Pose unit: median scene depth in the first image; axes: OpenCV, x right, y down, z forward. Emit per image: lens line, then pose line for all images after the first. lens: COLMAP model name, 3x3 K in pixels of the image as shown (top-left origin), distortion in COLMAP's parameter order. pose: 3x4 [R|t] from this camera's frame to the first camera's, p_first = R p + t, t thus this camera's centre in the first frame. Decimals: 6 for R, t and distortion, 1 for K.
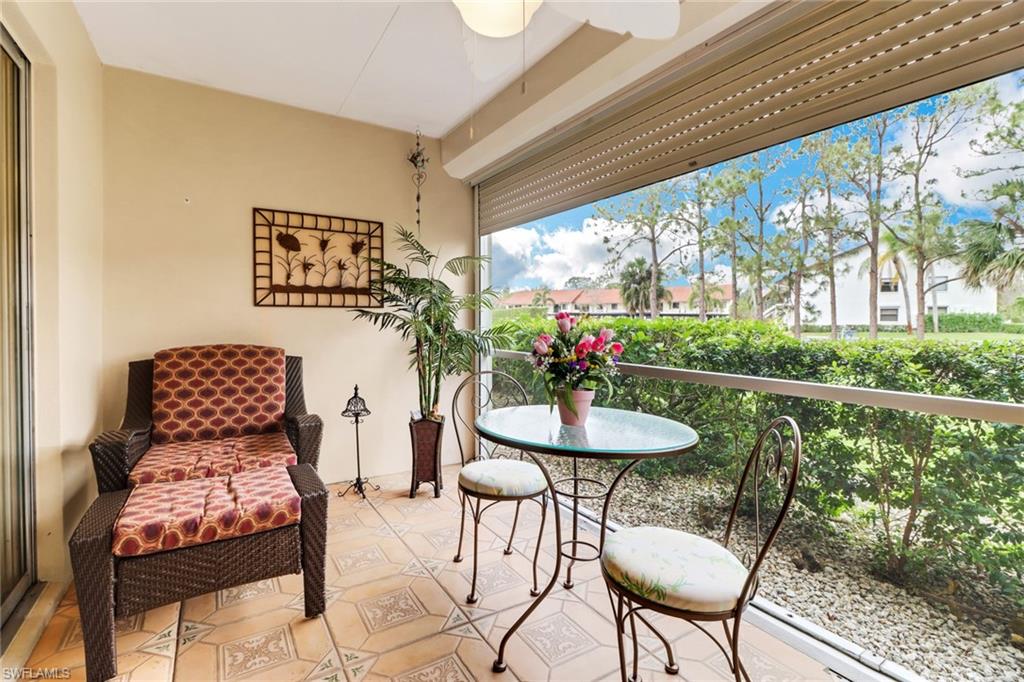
lens RADIAL K [[501.5, 0, 517.9], [0, 501.5, 330.4], [0, 0, 1]] dist [0.001071, -0.002246]
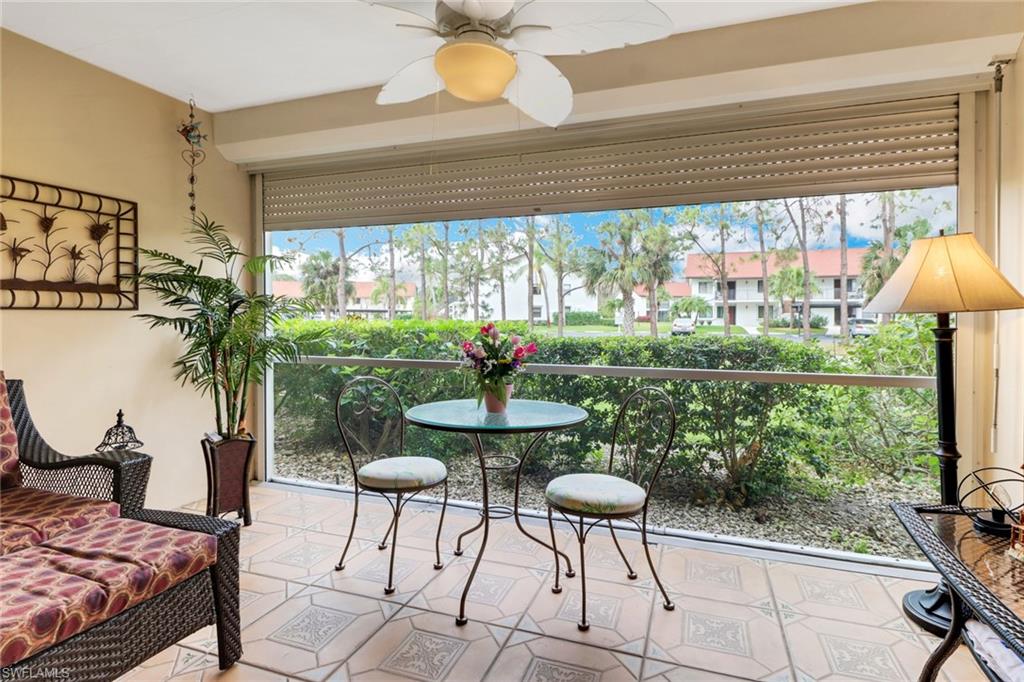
lens RADIAL K [[518.9, 0, 530.4], [0, 518.9, 322.5], [0, 0, 1]] dist [0.020386, -0.018188]
pose [[0.769727, -0.009507, 0.638303, -0.323054], [0.011405, 0.999934, 0.001140, -0.019750], [-0.638271, 0.006403, 0.769785, -0.032231]]
